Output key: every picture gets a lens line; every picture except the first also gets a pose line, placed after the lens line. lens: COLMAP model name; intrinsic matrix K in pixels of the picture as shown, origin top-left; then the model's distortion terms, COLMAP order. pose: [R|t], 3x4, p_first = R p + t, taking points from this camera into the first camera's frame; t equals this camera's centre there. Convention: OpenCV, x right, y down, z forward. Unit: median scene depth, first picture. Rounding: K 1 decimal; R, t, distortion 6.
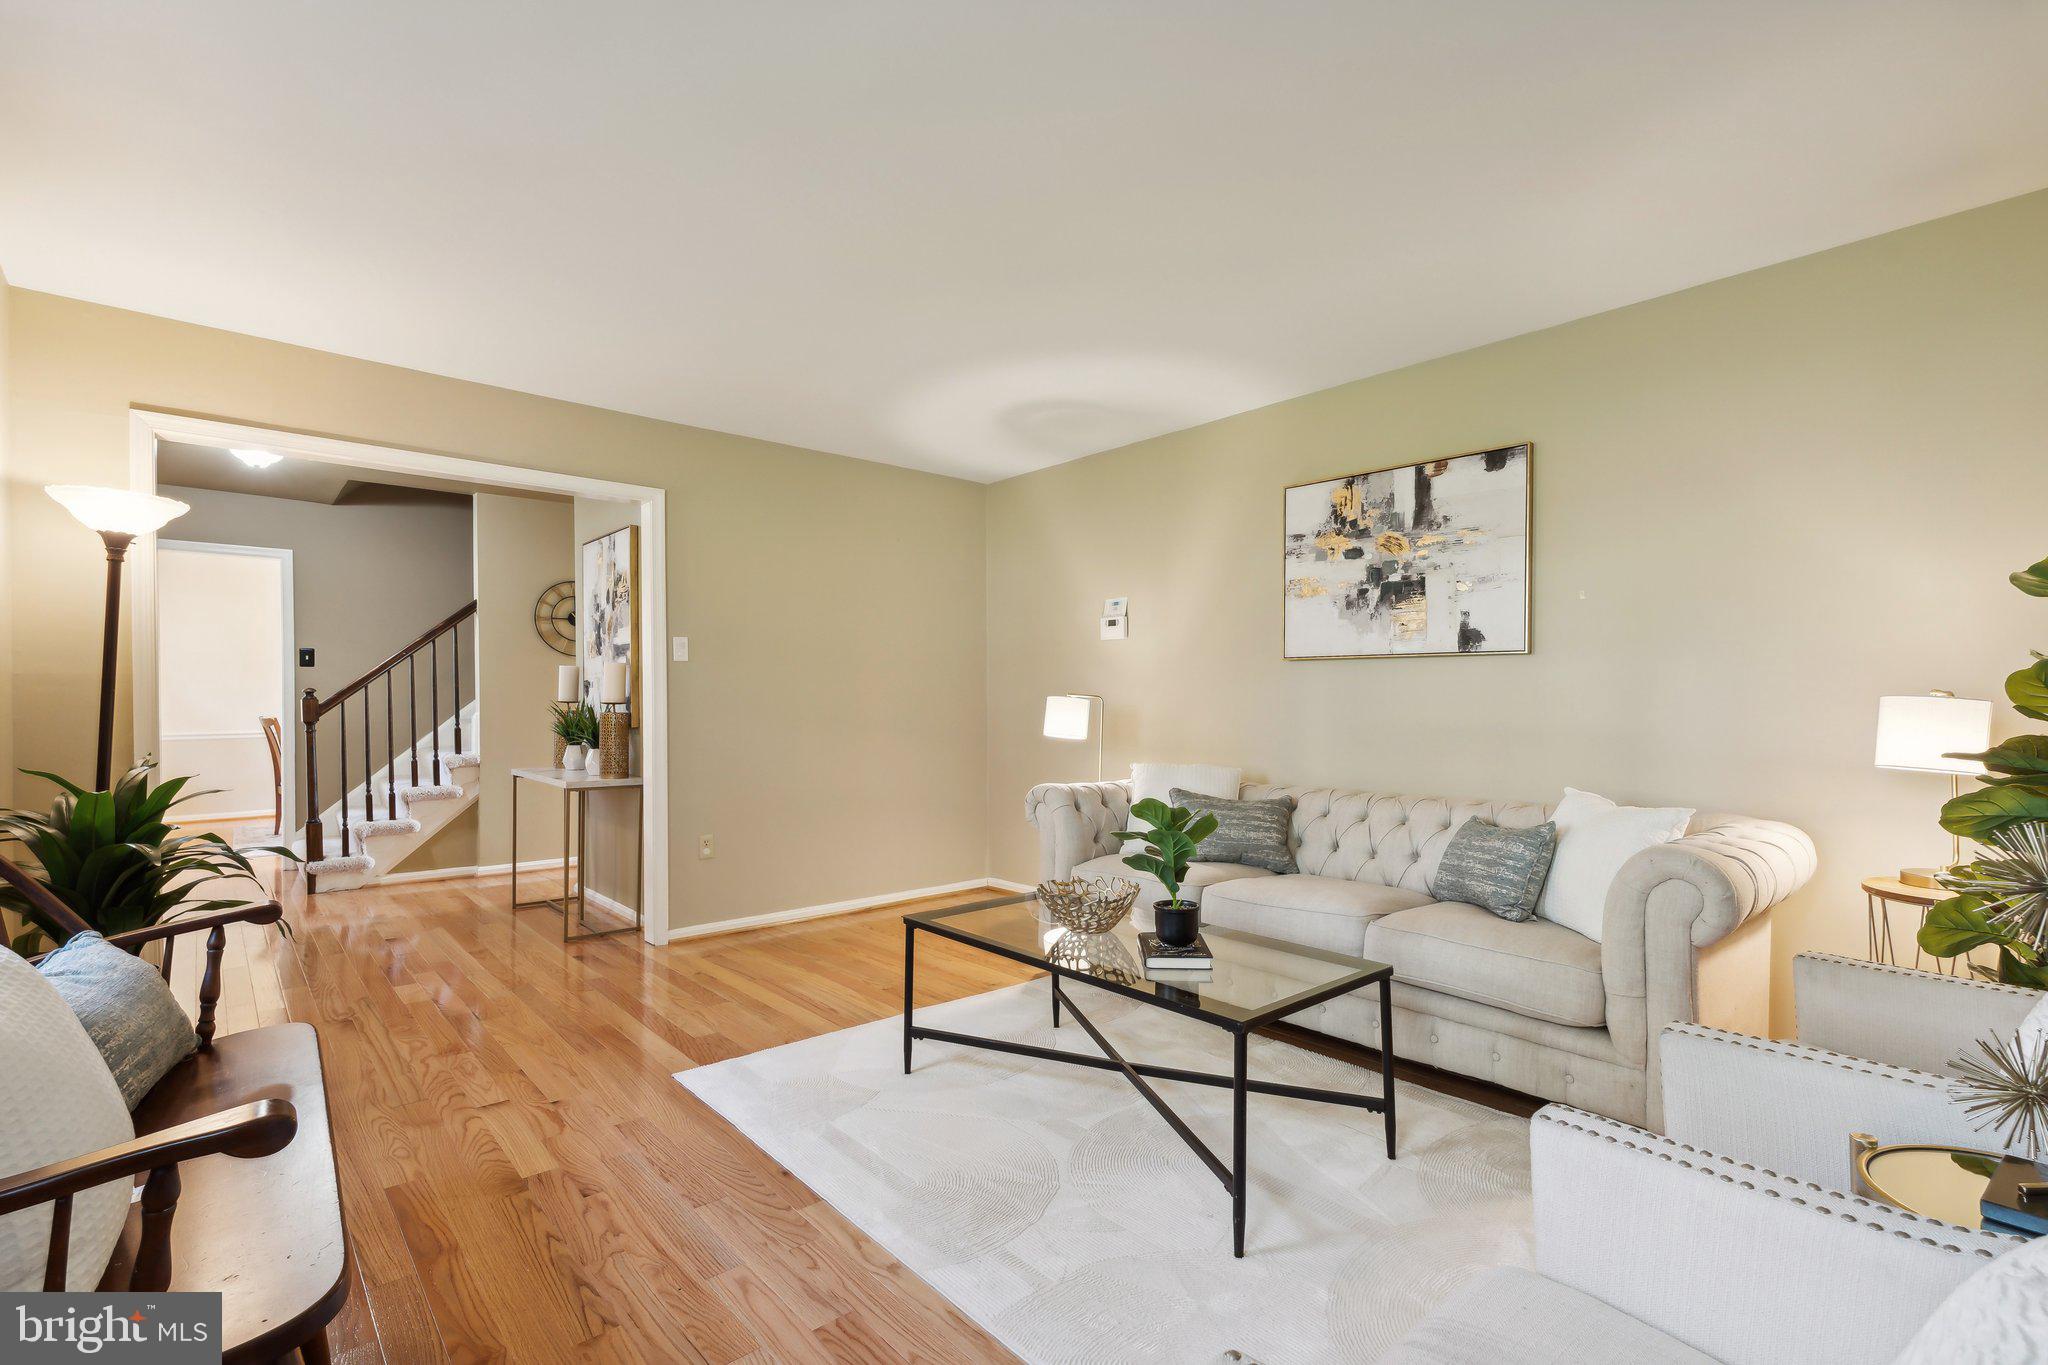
lens RADIAL K [[924.3, 0, 1028.9], [0, 924.3, 694.8], [0, 0, 1]] dist [-0.004645, 0.000008]
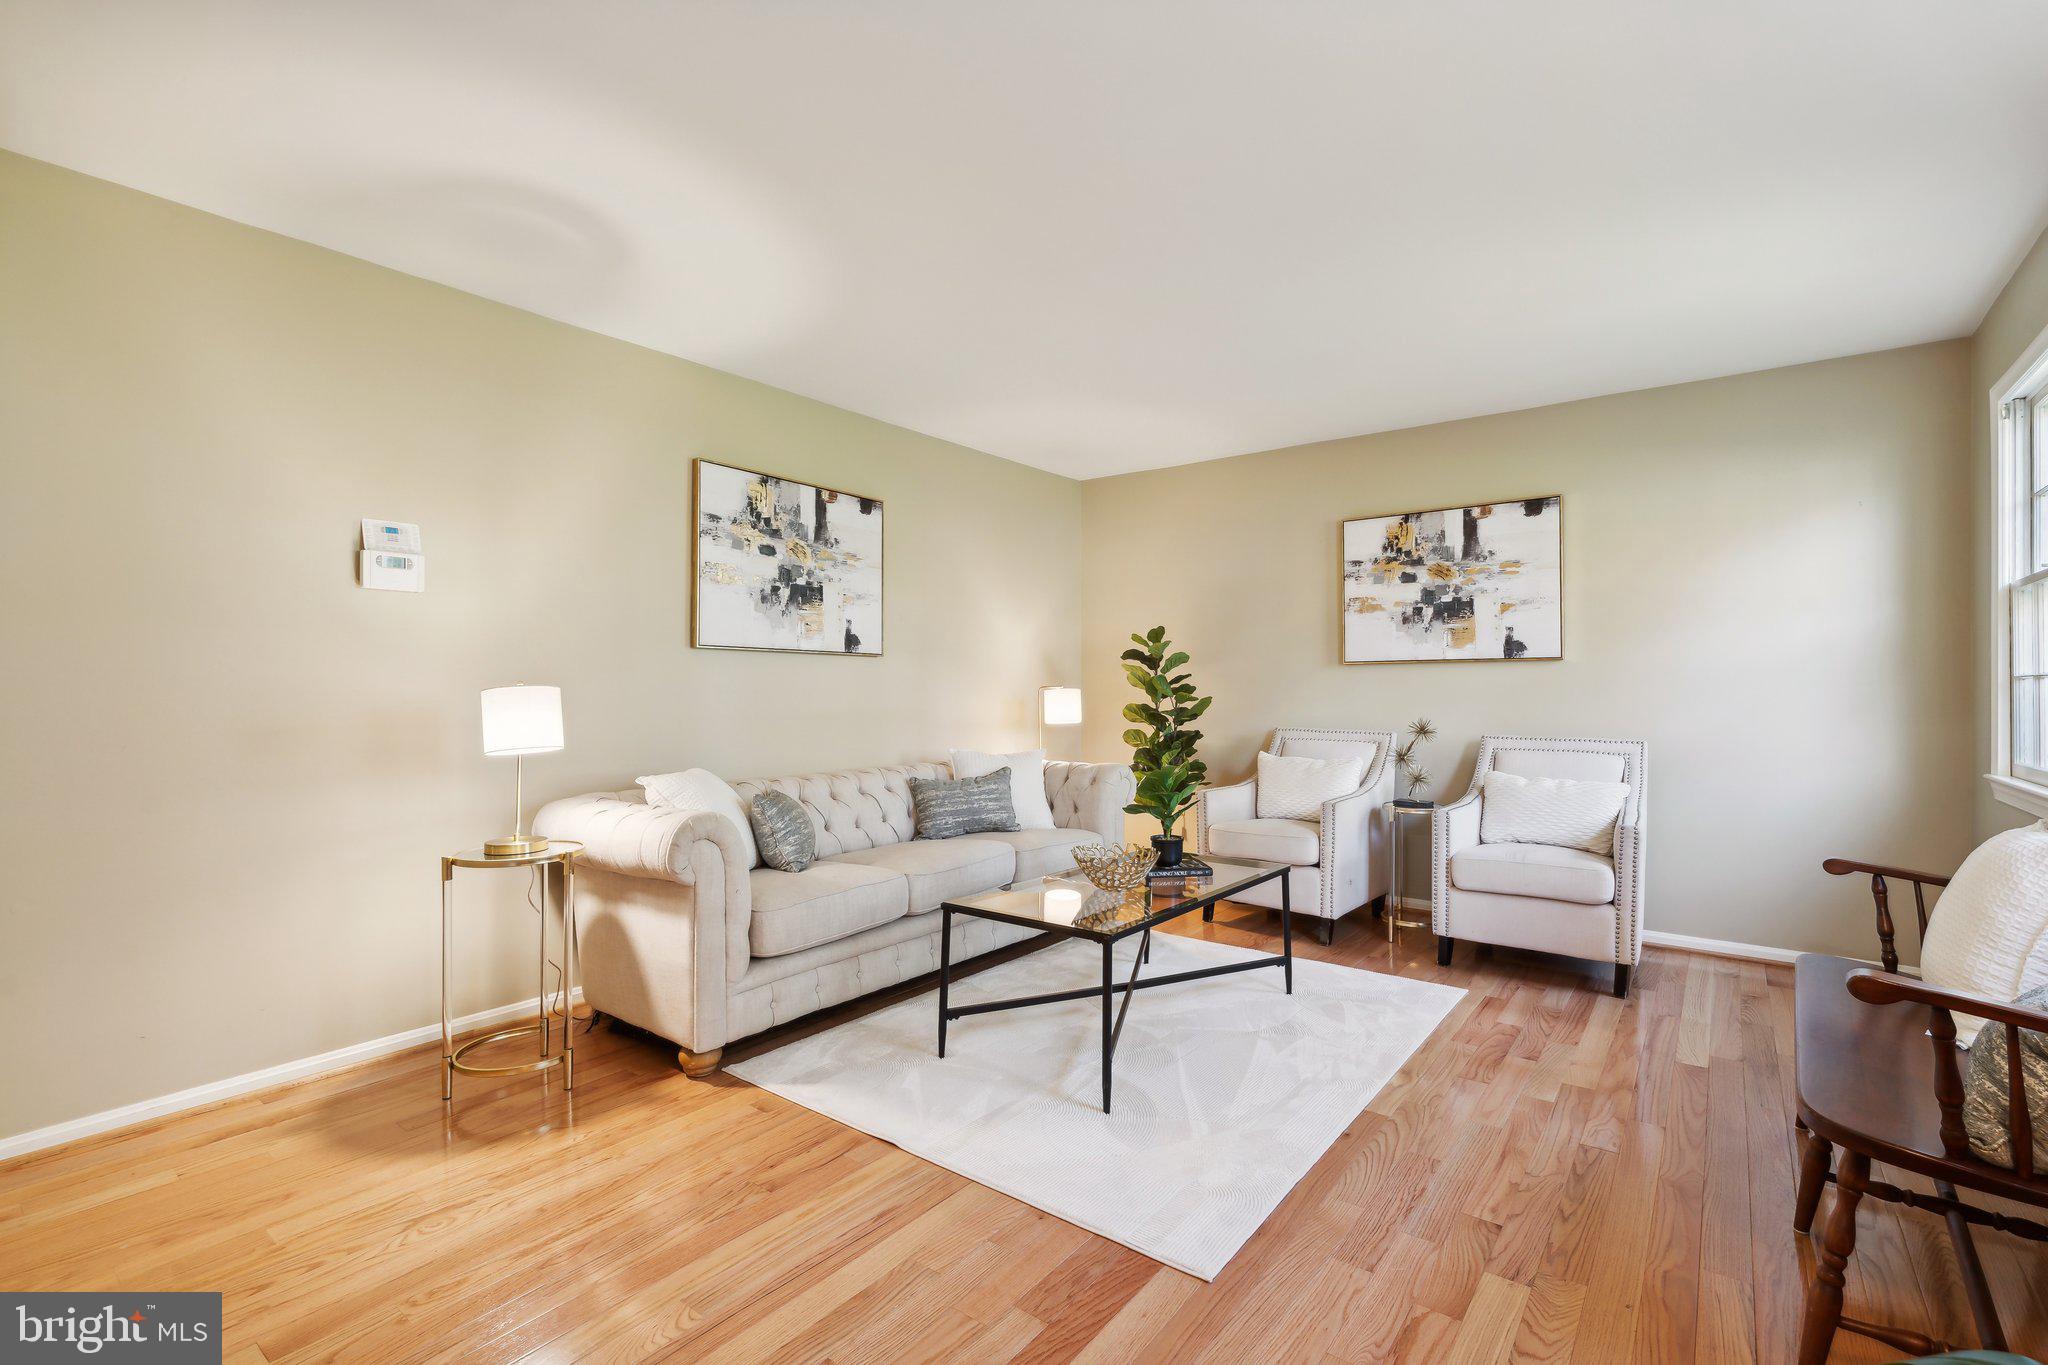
lens RADIAL K [[924.3, 0, 1028.5], [0, 924.3, 682.1], [0, 0, 1]] dist [-0.004645, 0.000008]
pose [[-0.187506, 0.012327, 0.982186, -0.753035], [0.001166, 0.999923, -0.012327, 0.008686], [-0.982263, -0.001166, -0.187506, 0.946344]]
